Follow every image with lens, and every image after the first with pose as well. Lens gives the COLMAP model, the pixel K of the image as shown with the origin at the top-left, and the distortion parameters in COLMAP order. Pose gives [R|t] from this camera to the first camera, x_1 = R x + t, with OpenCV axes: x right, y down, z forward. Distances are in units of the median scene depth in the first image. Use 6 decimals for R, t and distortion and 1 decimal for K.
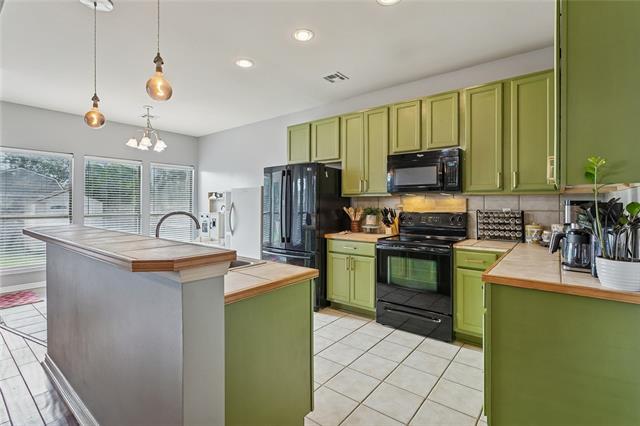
lens RADIAL K [[305.2, 0, 320.7], [0, 305.2, 209.4], [0, 0, 1]] dist [0.000730, 0.000096]
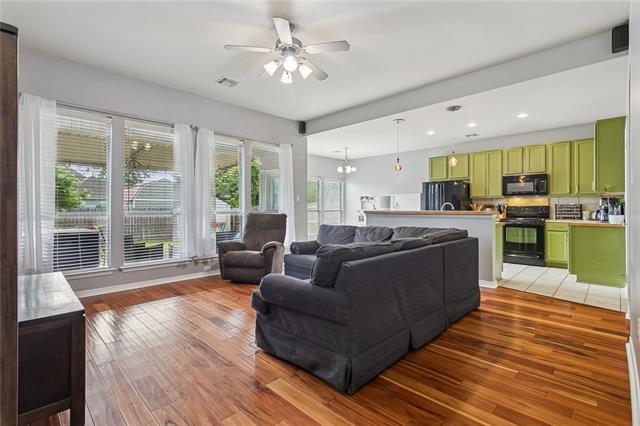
lens RADIAL K [[300.7, 0, 320.0], [0, 300.7, 213.0], [0, 0, 1]] dist [0.002567, 0.000365]
pose [[0.993364, -0.002449, -0.114985, -0.762197], [0.002438, 0.999997, -0.000242, 0.055329], [0.114985, -0.000040, 0.993367, -1.089846]]
